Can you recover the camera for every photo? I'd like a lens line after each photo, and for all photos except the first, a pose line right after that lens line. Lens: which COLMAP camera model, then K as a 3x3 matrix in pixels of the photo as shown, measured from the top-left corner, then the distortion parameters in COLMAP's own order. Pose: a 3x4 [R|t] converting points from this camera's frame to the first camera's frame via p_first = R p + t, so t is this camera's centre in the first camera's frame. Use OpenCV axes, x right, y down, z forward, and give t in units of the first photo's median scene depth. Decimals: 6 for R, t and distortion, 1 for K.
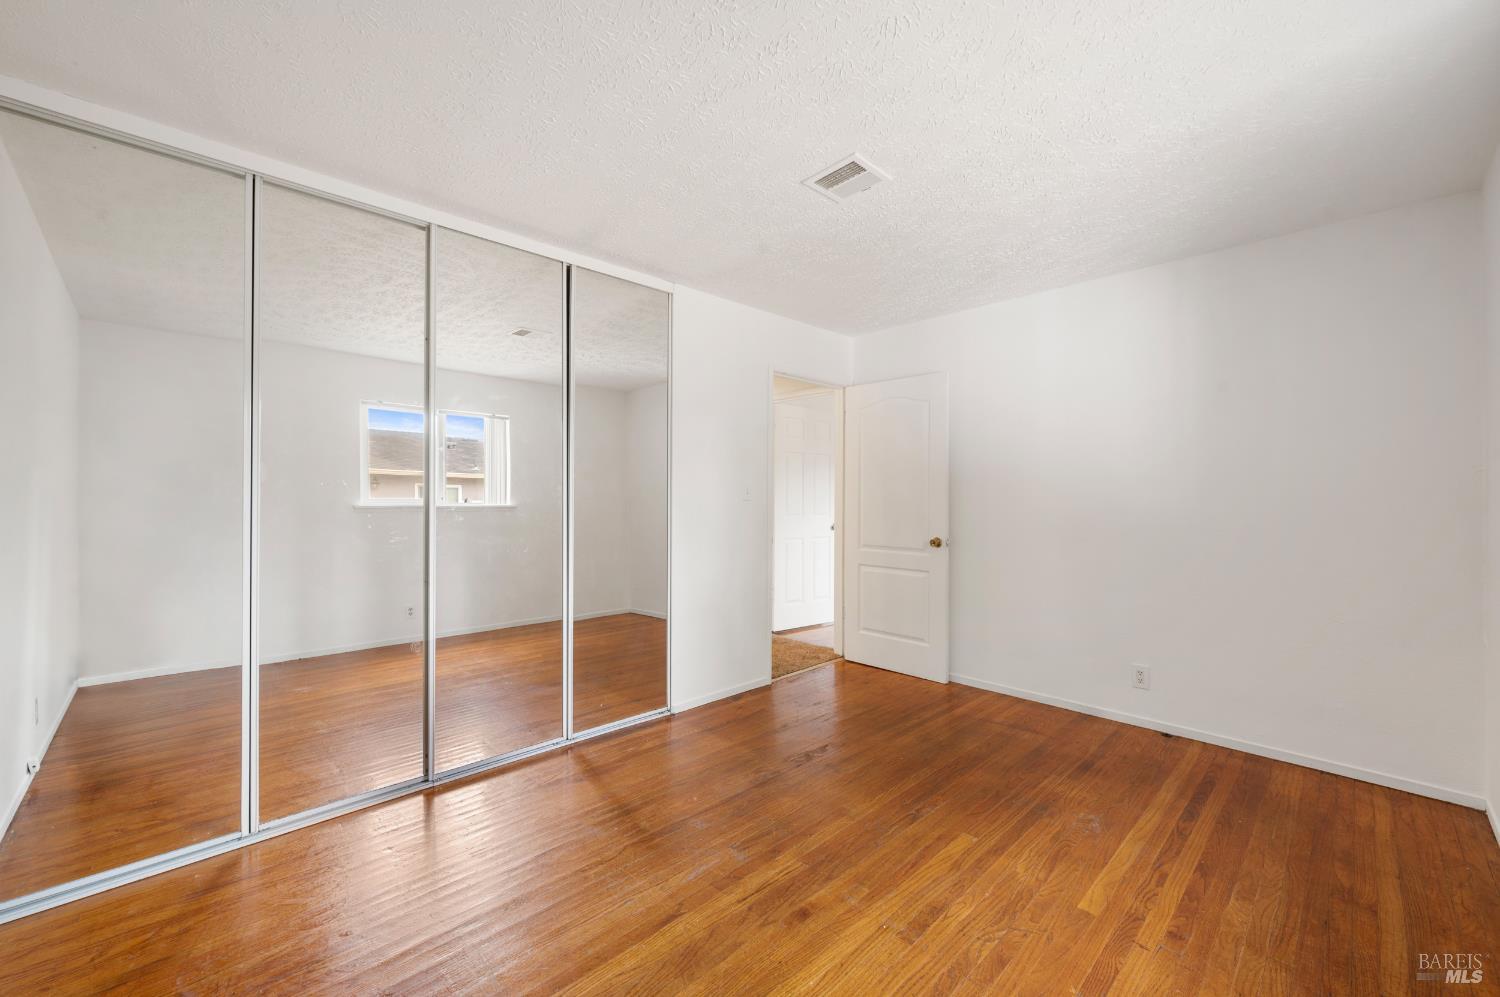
lens RADIAL K [[627.9, 0, 750.3], [0, 627.9, 498.3], [0, 0, 1]] dist [0.000028, 0.000027]
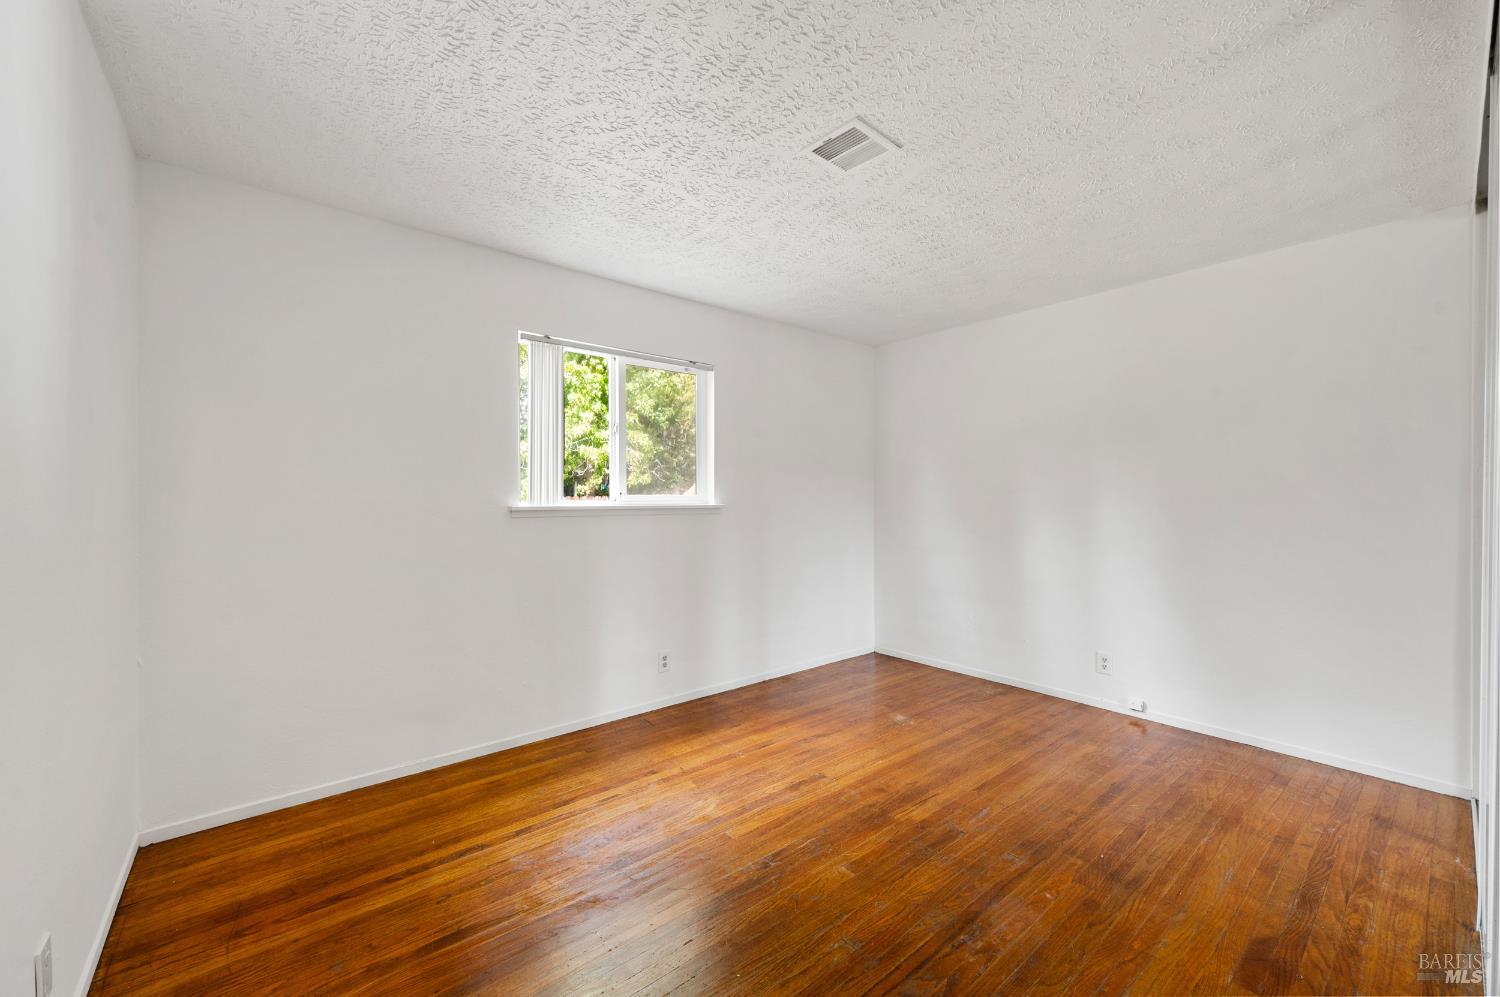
lens RADIAL K [[627.9, 0, 749.7], [0, 627.9, 498.6], [0, 0, 1]] dist [0.000028, 0.000027]
pose [[-0.997986, 0.000006, 0.063434, 0.289501], [0.000045, 1.000000, 0.000612, -0.005738], [-0.063434, 0.000614, -0.997986, 2.285648]]
